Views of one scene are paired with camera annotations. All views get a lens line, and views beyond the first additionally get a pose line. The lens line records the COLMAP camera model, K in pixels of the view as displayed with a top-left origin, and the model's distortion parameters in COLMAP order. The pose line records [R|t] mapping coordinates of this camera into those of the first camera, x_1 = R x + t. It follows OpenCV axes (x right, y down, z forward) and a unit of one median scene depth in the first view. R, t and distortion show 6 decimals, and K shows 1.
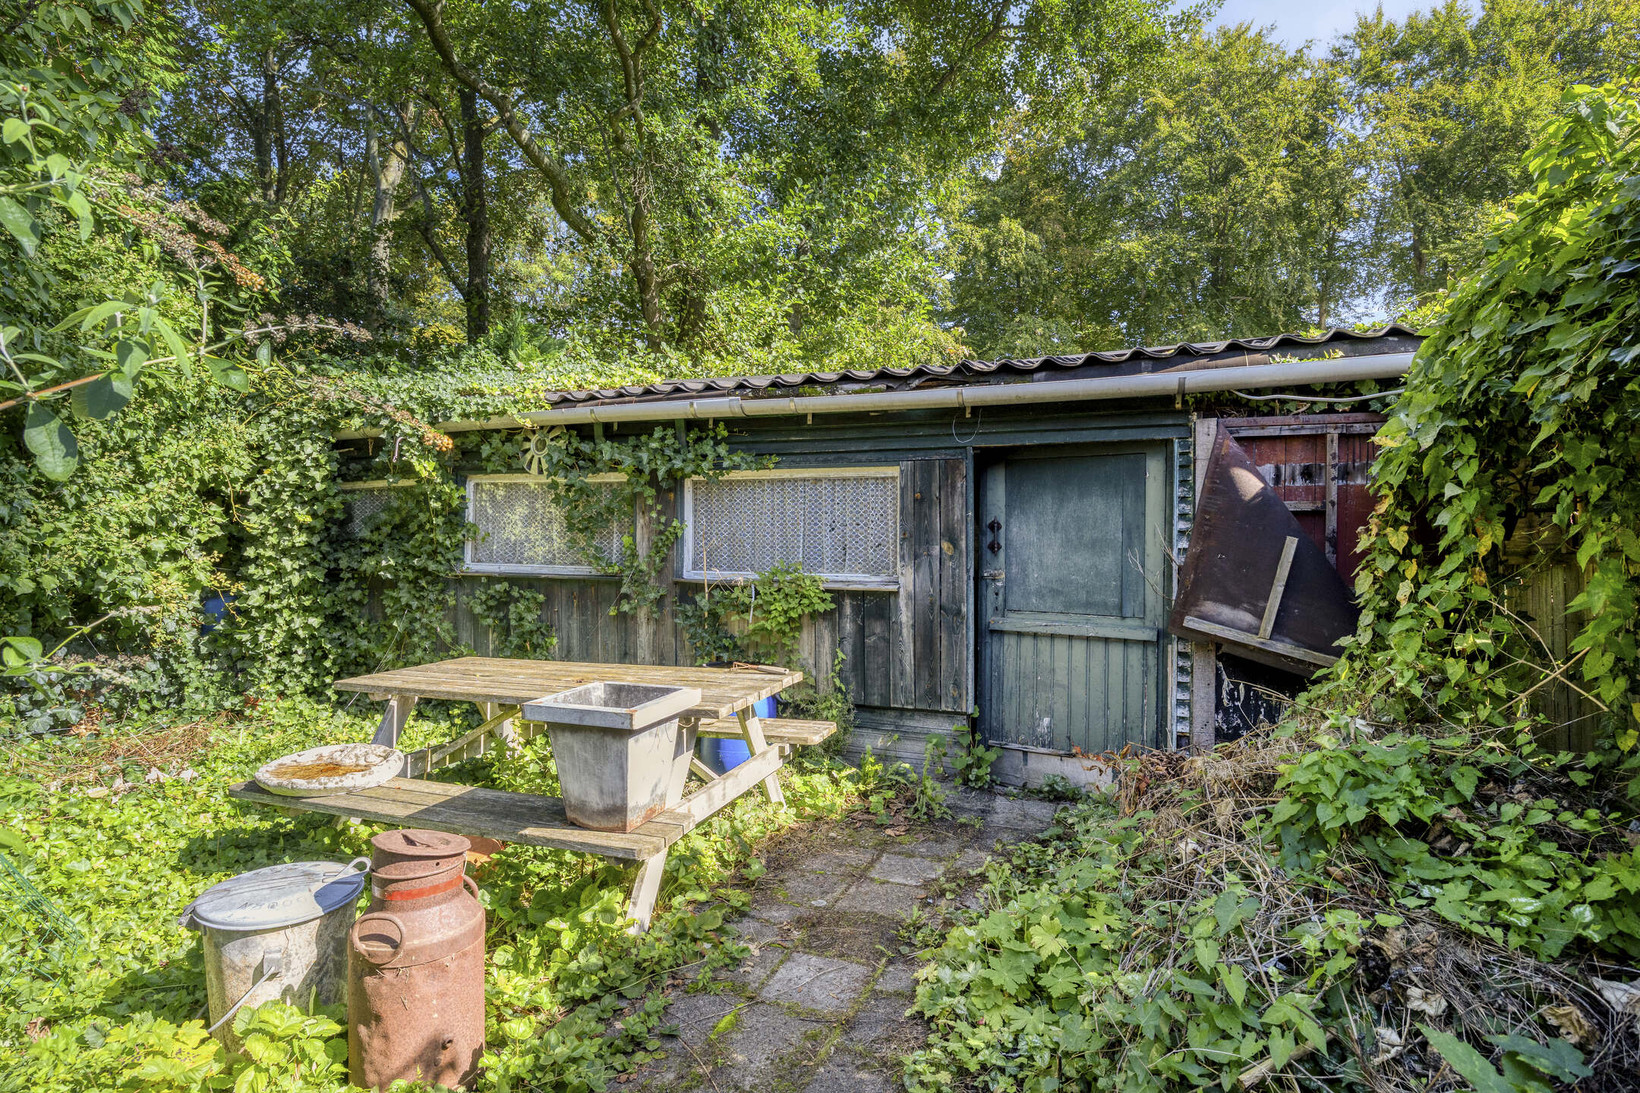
lens RADIAL K [[842.6, 0, 817.9], [0, 842.6, 556.2], [0, 0, 1]] dist [-0.006481, -0.000962]
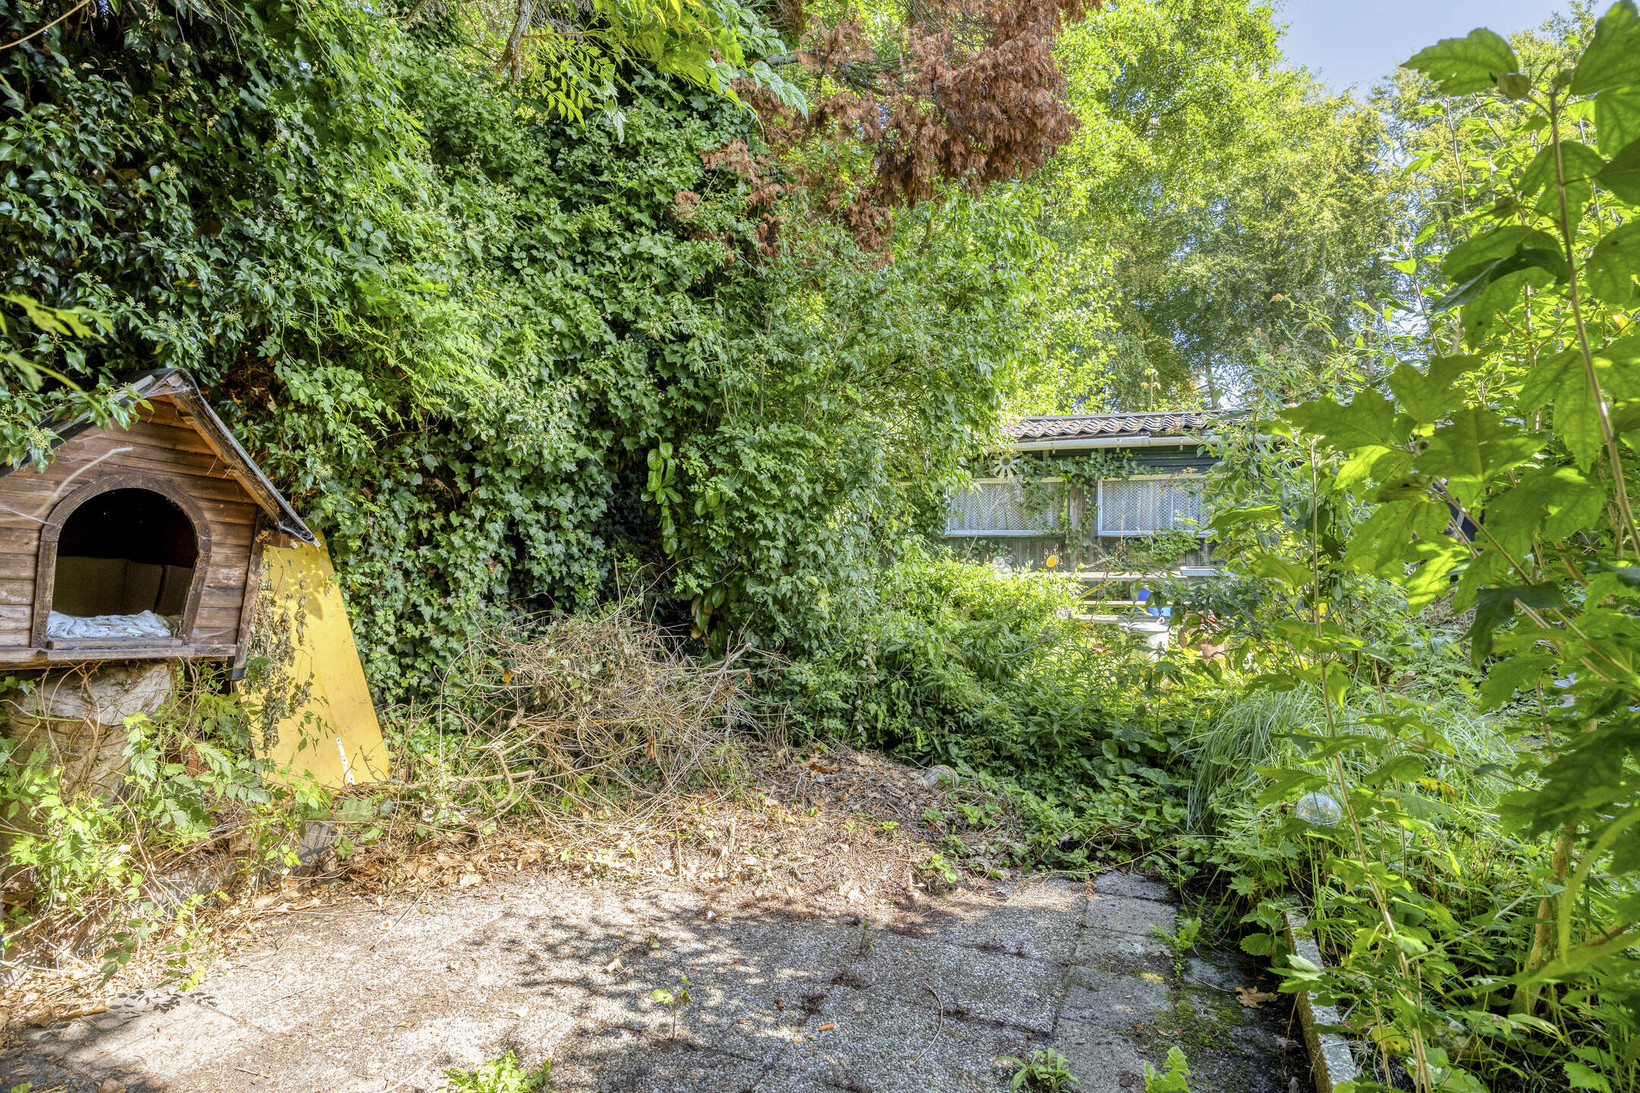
lens RADIAL K [[842.6, 0, 819.7], [0, 842.6, 539.3], [0, 0, 1]] dist [-0.006481, -0.000962]
pose [[0.999749, -0.011048, -0.019501, -0.739366], [0.010713, 0.999795, -0.017209, 0.061195], [0.019687, 0.016995, 0.999662, -0.836570]]
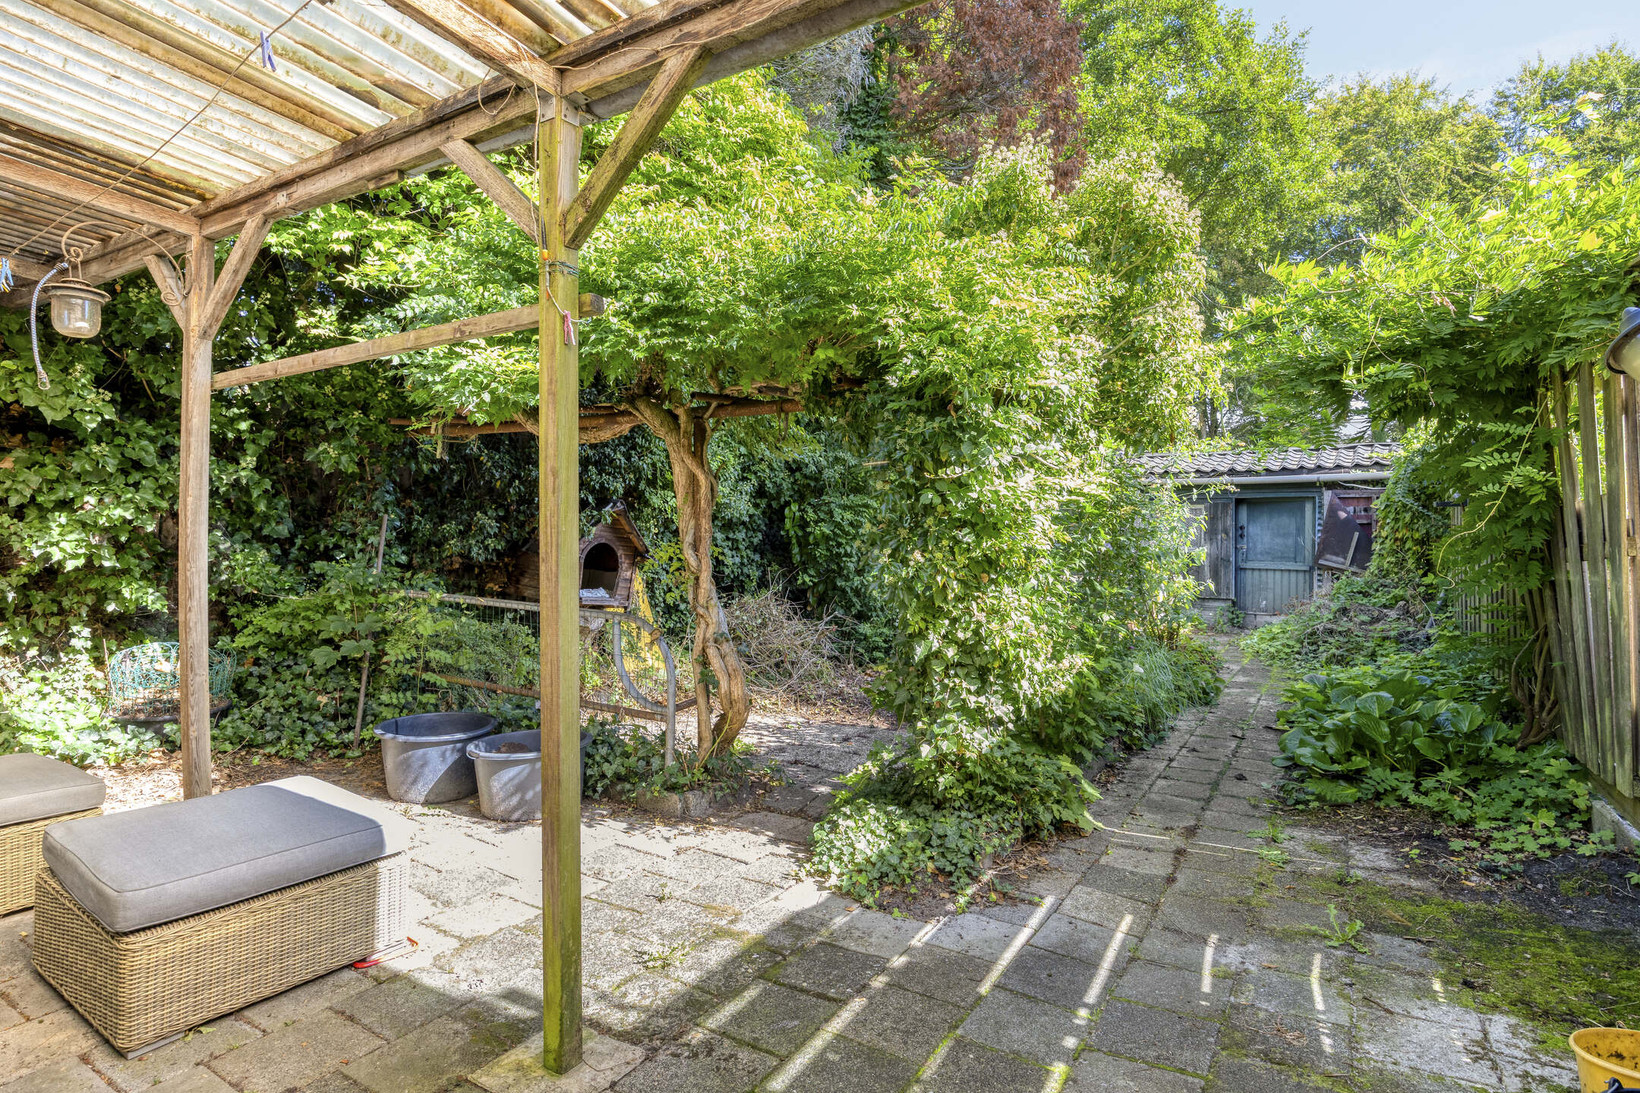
lens RADIAL K [[842.6, 0, 827.1], [0, 842.6, 545.1], [0, 0, 1]] dist [-0.006481, -0.000962]
pose [[0.987377, 0.002828, -0.158364, -0.586751], [-0.003259, 0.999992, -0.002463, 0.025844], [0.158355, 0.002948, 0.987378, -1.603783]]
